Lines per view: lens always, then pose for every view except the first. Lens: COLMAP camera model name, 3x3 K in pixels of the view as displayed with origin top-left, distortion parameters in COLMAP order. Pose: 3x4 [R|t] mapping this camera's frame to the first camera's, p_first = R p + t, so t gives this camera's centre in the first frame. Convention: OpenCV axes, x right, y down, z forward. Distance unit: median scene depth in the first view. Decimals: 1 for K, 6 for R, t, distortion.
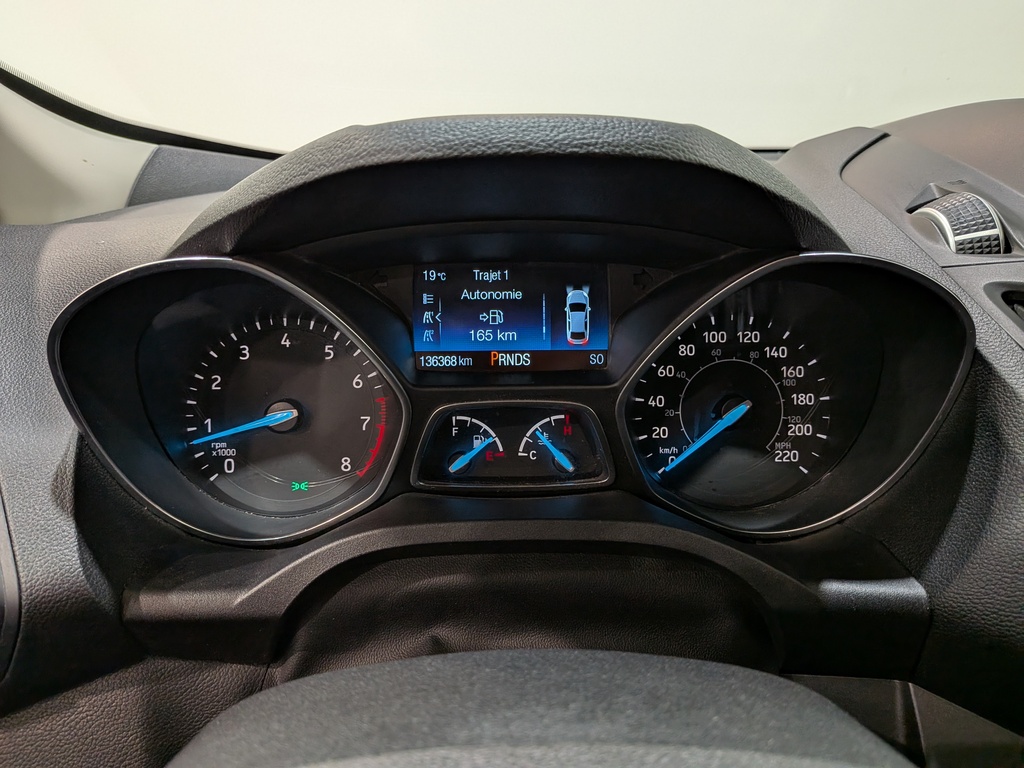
lens RADIAL K [[773.3, 0, 475.3], [0, 773.3, 355.1], [0, 0, 1]] dist [0.023738, -0.044550]
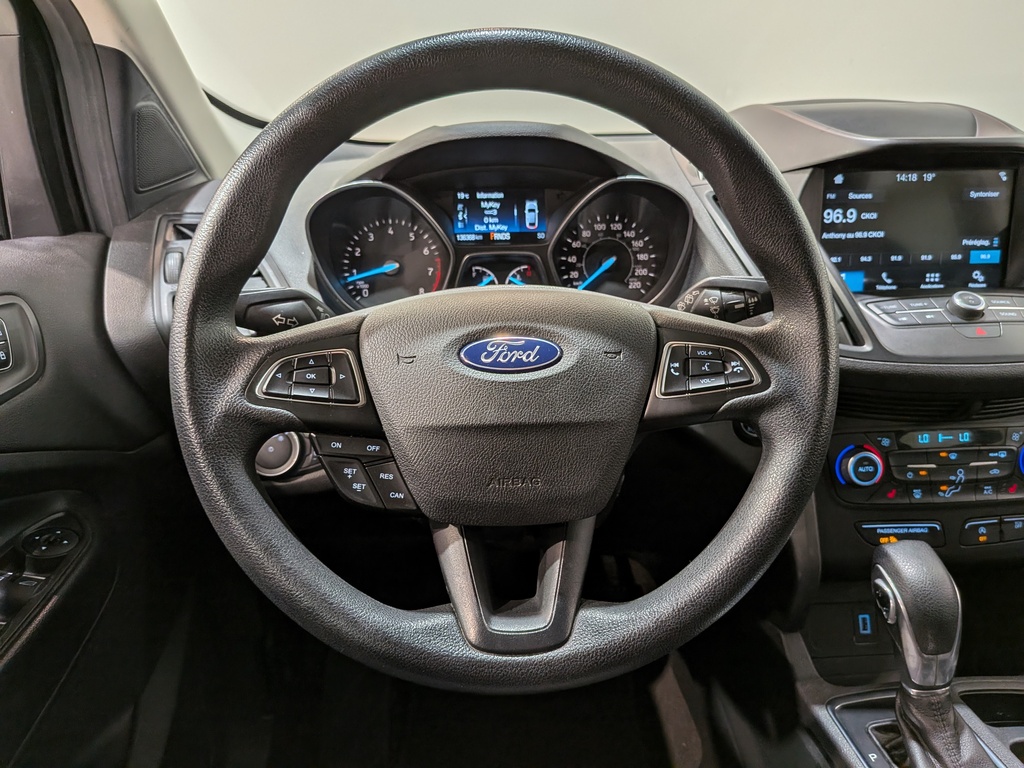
lens RADIAL K [[773.3, 0, 510.1], [0, 773.3, 393.3], [0, 0, 1]] dist [0.023738, -0.044550]
pose [[0.998768, -0.024167, 0.043349, -0.028197], [0.021483, 0.997885, 0.061355, 0.292190], [-0.044740, -0.060349, 0.997174, -1.089079]]
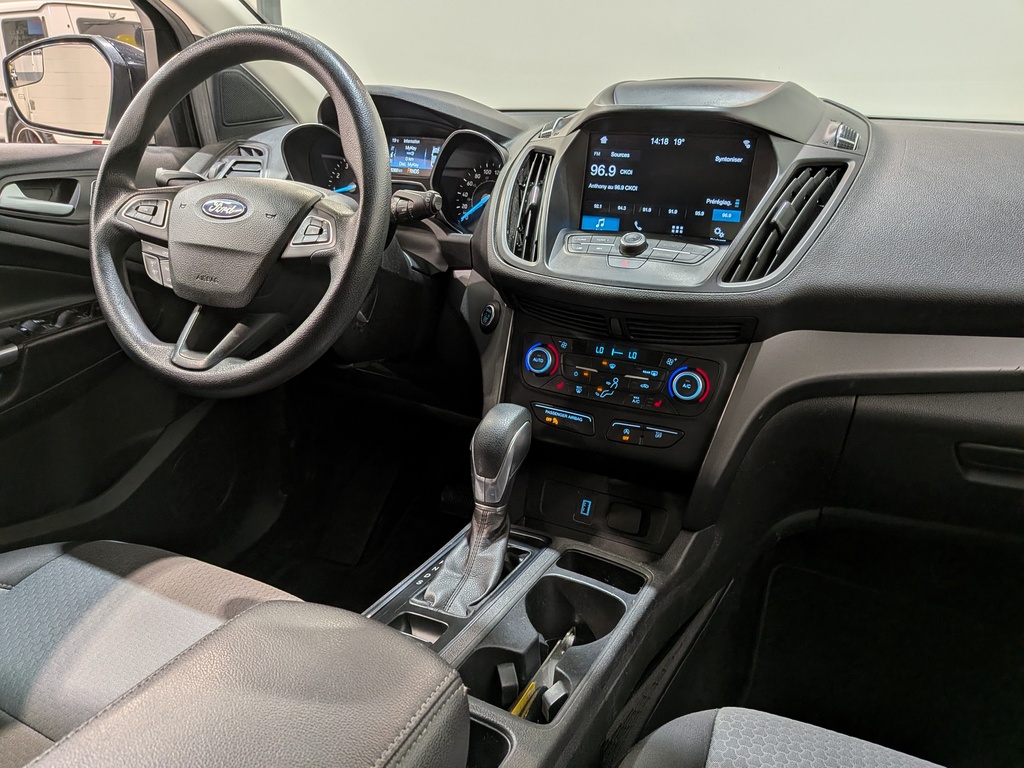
lens RADIAL K [[773.3, 0, 487.4], [0, 773.3, 410.3], [0, 0, 1]] dist [0.023738, -0.044550]
pose [[0.881744, 0.194595, -0.429720, 1.674694], [-0.155689, 0.979954, 0.124305, 0.467958], [0.445295, -0.042702, 0.894365, -1.492370]]
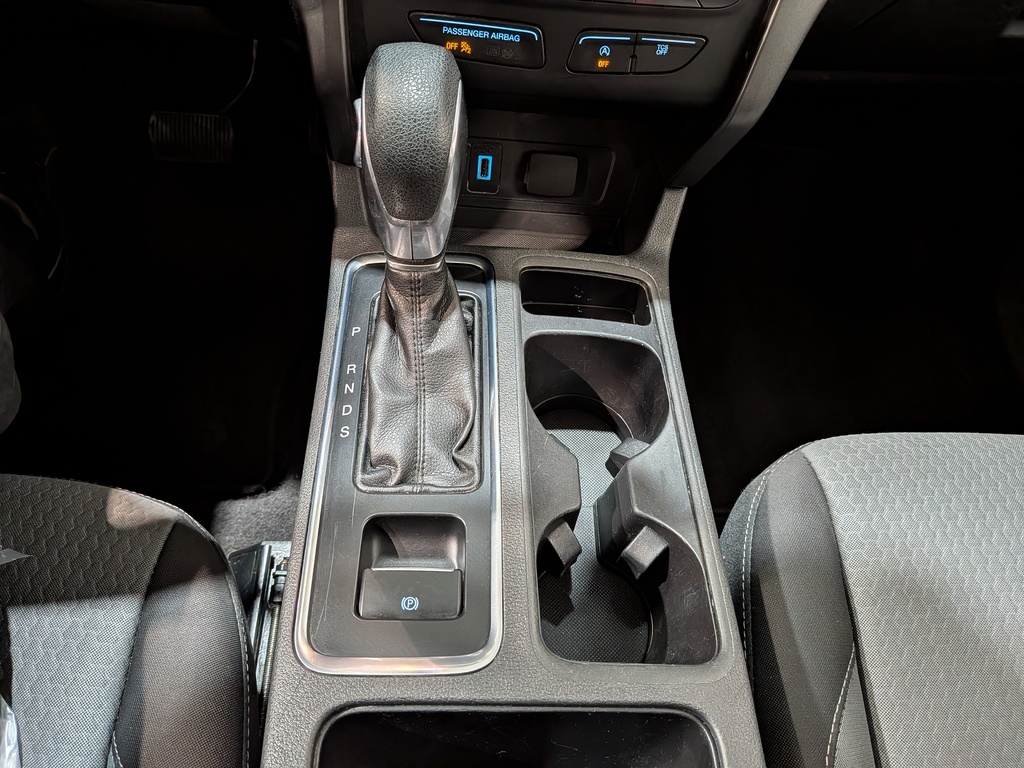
lens RADIAL K [[773.3, 0, 509.7], [0, 773.3, 387.7], [0, 0, 1]] dist [0.023738, -0.044550]
pose [[0.992889, 0.051091, 0.107519, 0.862933], [-0.106933, 0.779669, 0.616994, 0.420674], [-0.052306, -0.624104, 0.779589, -0.633851]]
